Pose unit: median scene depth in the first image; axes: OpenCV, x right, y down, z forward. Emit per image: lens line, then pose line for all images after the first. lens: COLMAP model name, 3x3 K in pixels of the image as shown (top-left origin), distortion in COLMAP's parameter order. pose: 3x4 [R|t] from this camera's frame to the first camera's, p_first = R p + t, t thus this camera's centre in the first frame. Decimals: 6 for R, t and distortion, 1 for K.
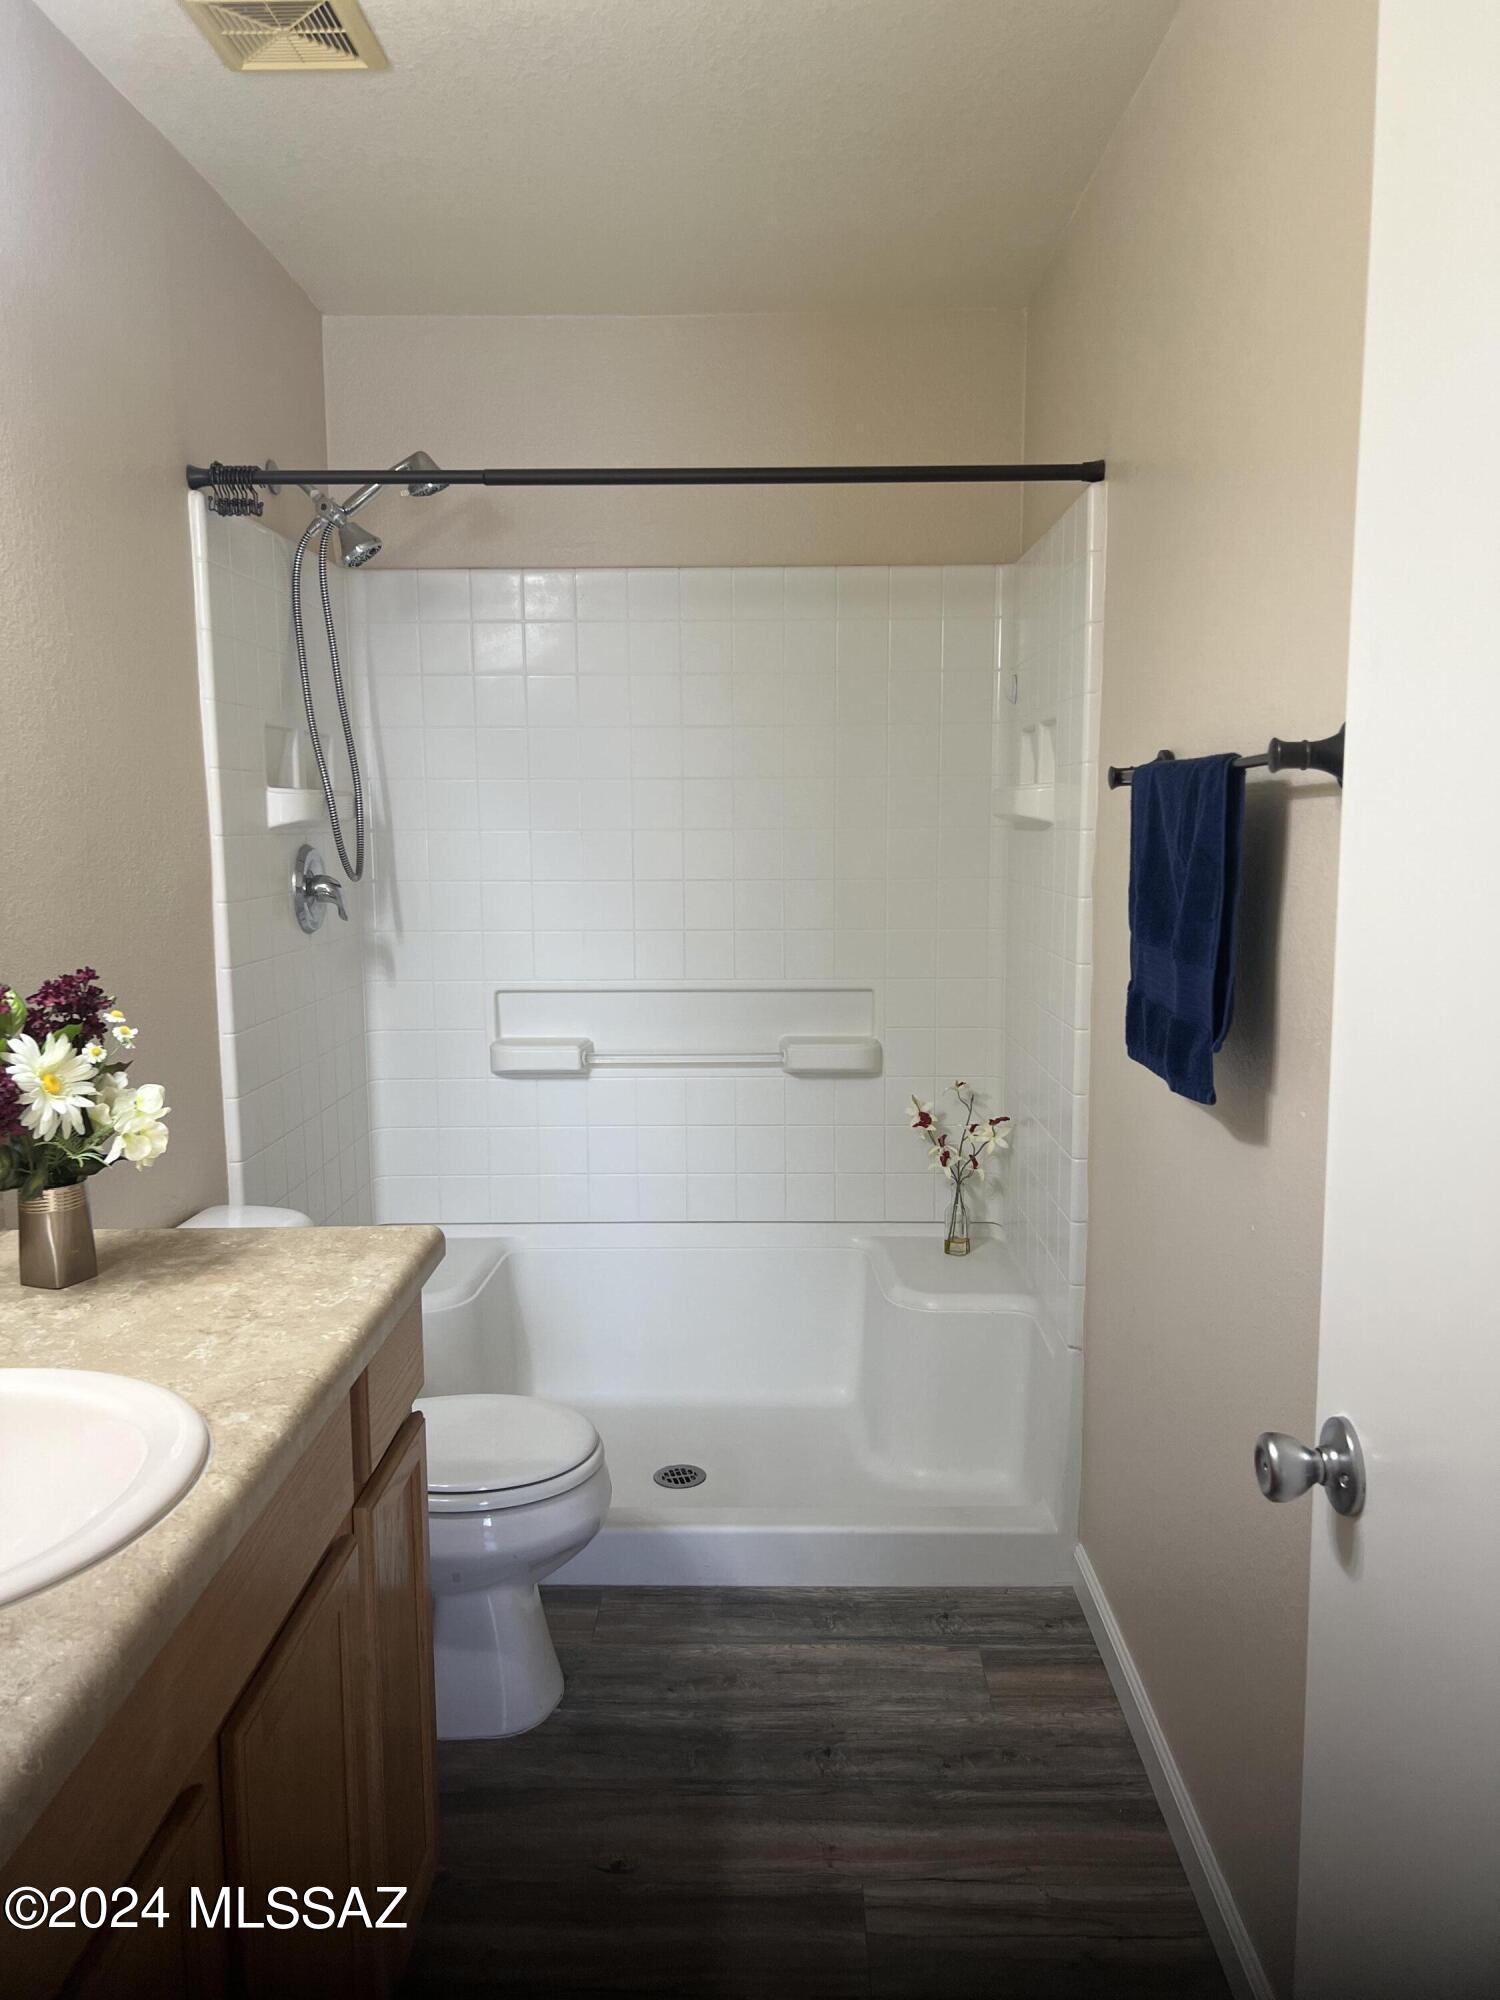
lens RADIAL K [[1522.3, 0, 750.0], [0, 1522.3, 1012.4], [0, 0, 1]] dist [0.048741, -0.051278]
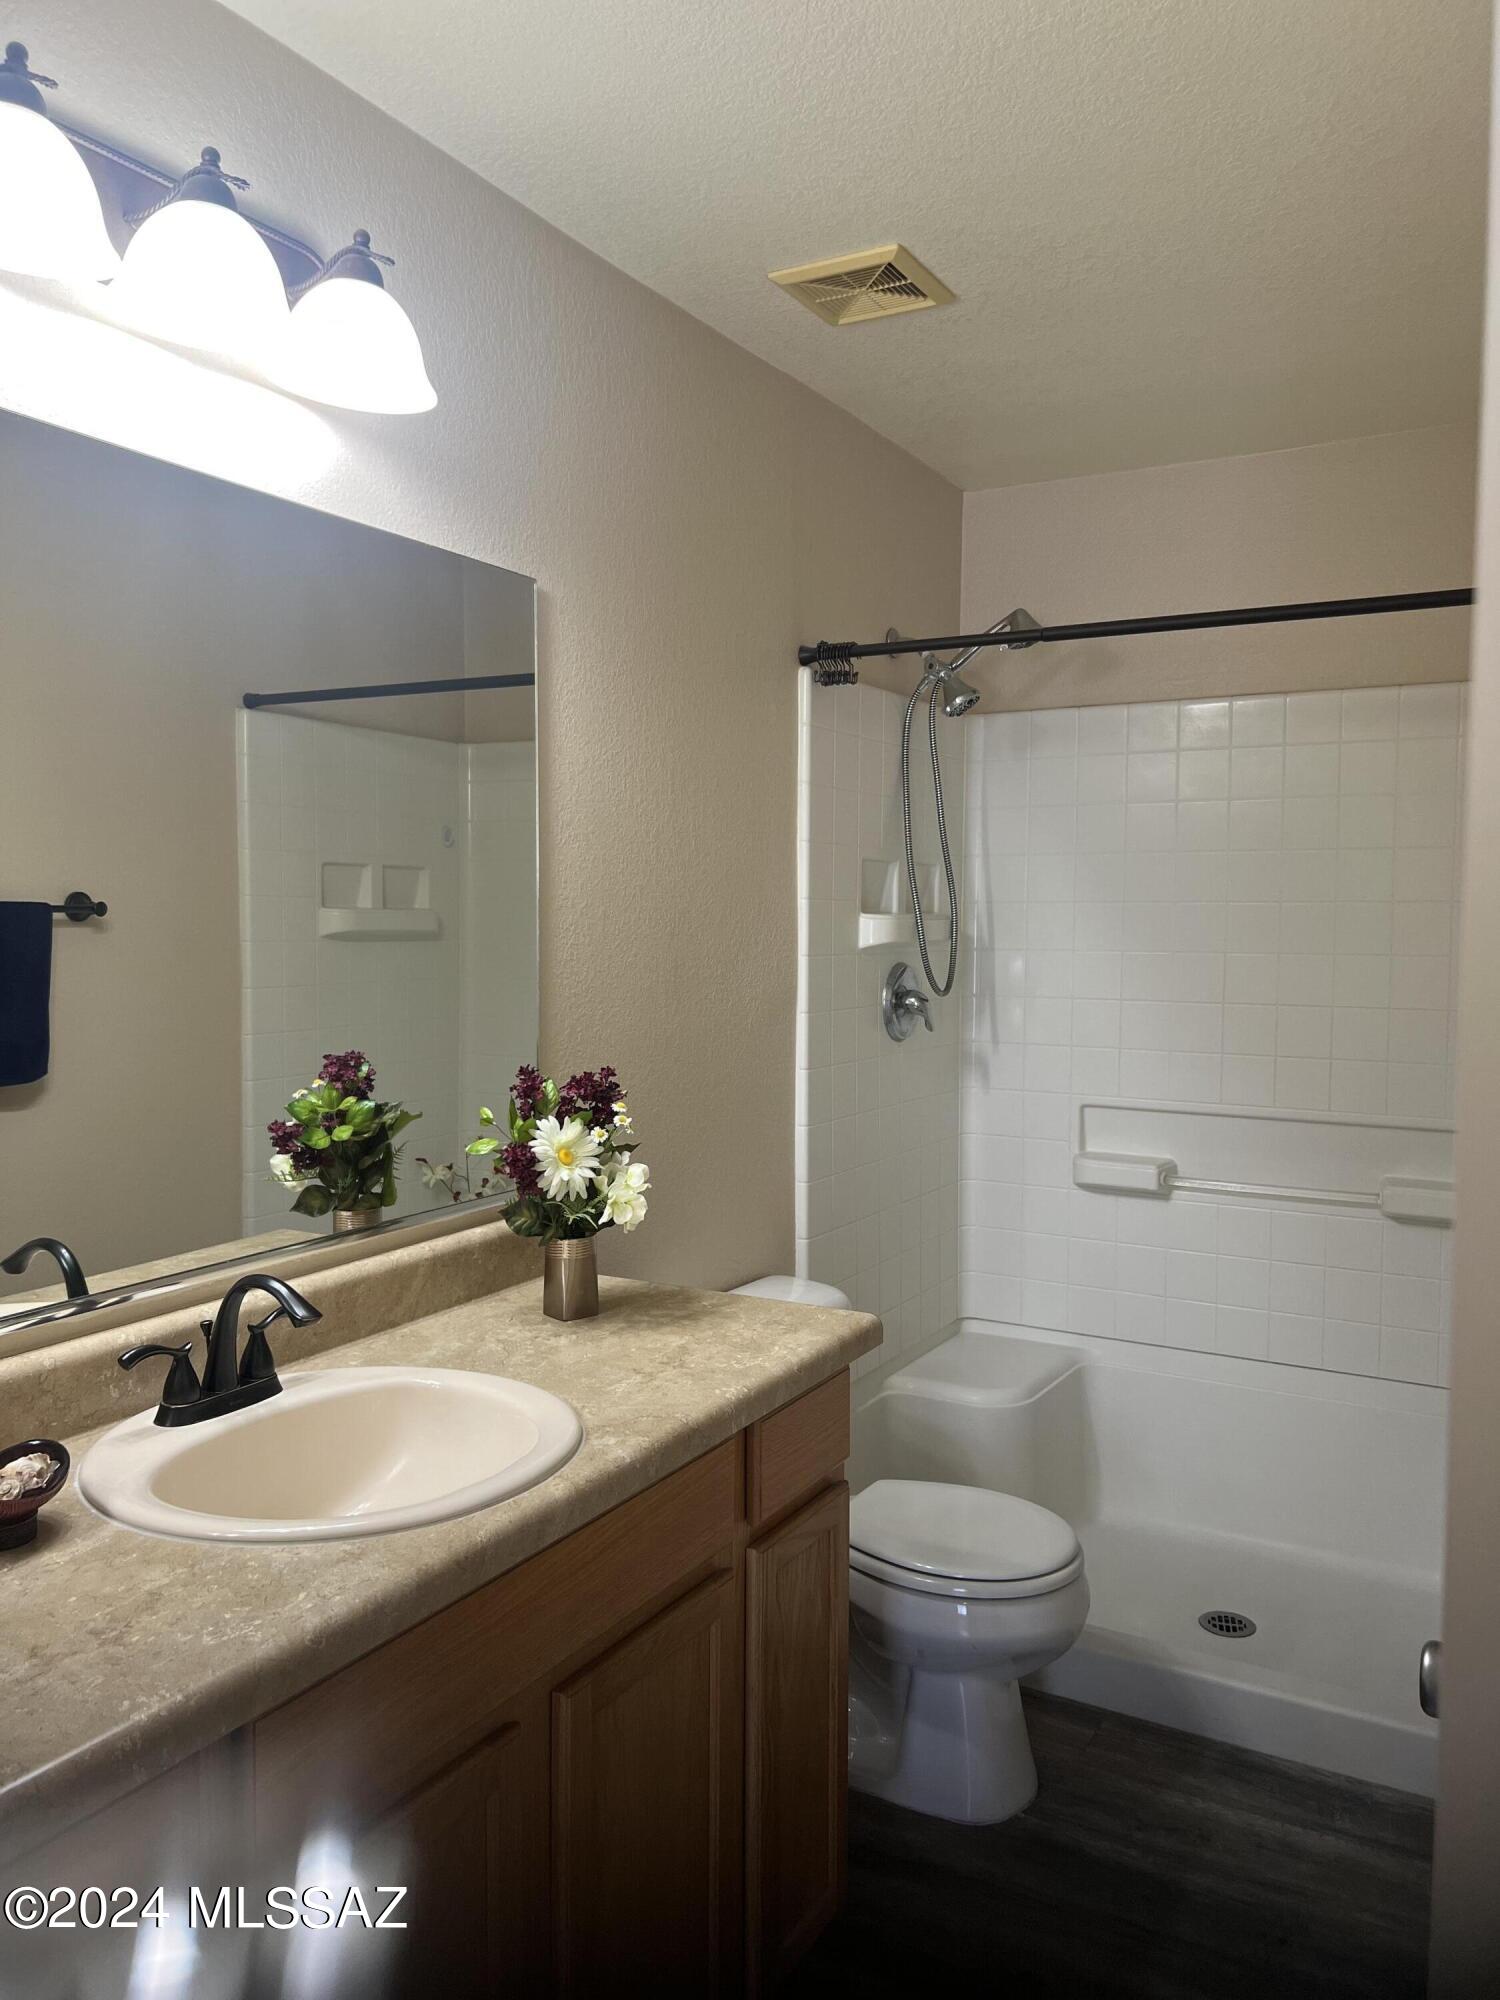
lens RADIAL K [[1523.8, 0, 750.0], [0, 1523.8, 1000.0], [0, 0, 1]] dist [0.053601, -0.056444]
pose [[0.876527, 0.040173, -0.479673, 0.208642], [-0.075348, 0.995678, -0.054298, -0.018988], [0.475419, 0.083736, 0.875765, -0.036980]]
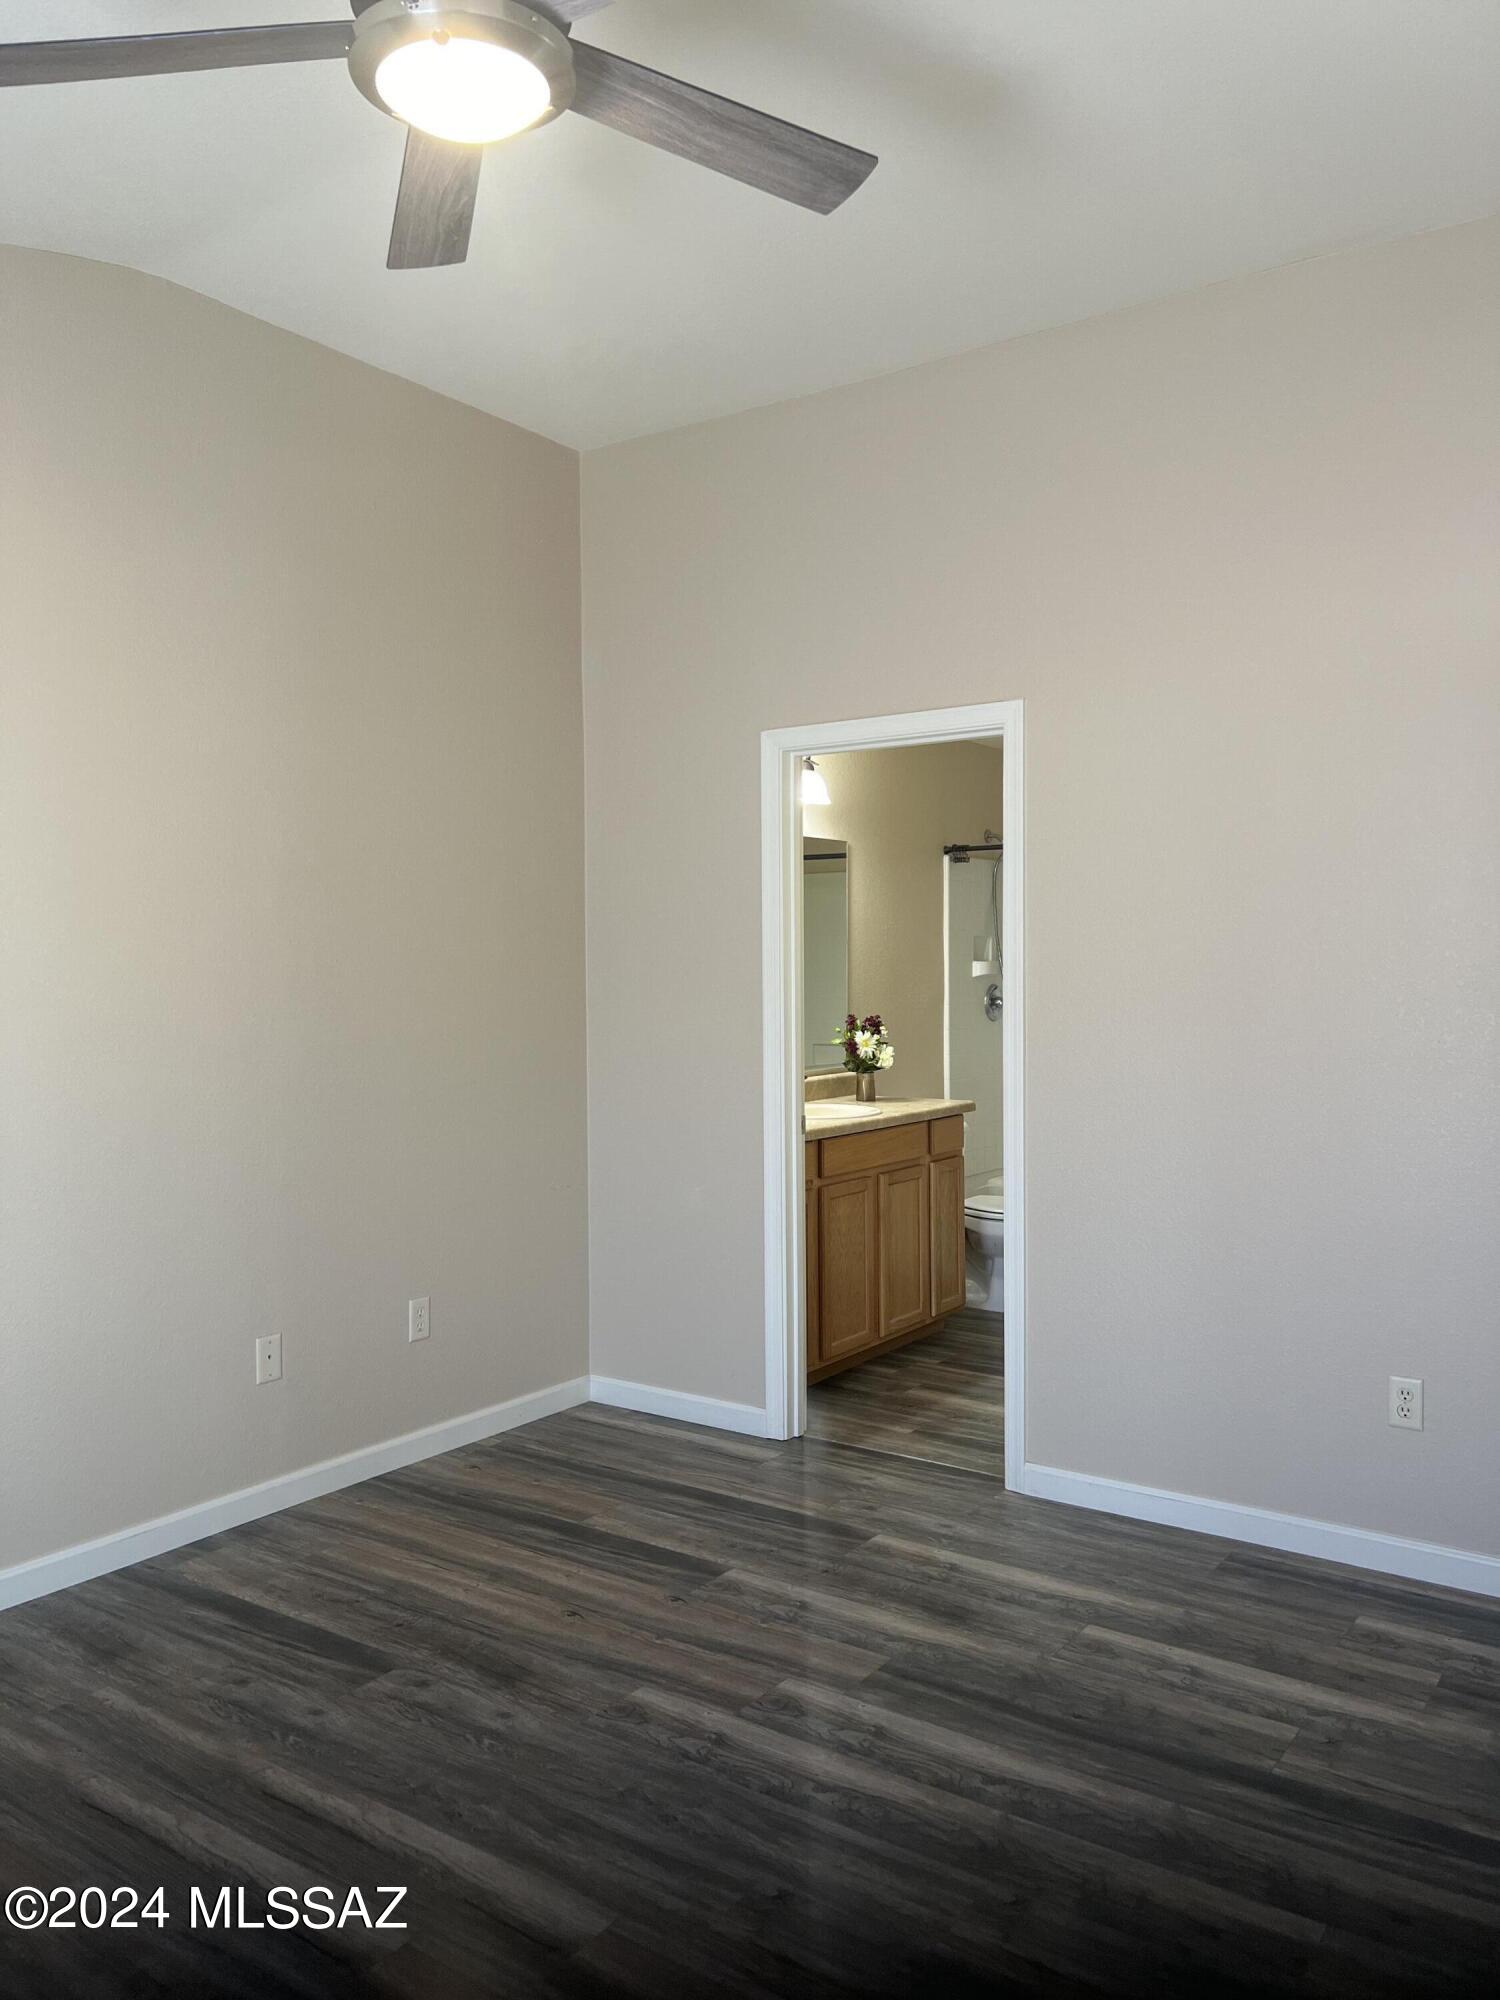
lens RADIAL K [[1523.8, 0, 750.0], [0, 1523.8, 1000.0], [0, 0, 1]] dist [0.053601, -0.056444]
pose [[0.825971, 0.015025, -0.563513, 1.040214], [-0.074809, 0.993725, -0.083157, 0.199532], [0.558727, 0.110841, 0.821911, -1.646657]]
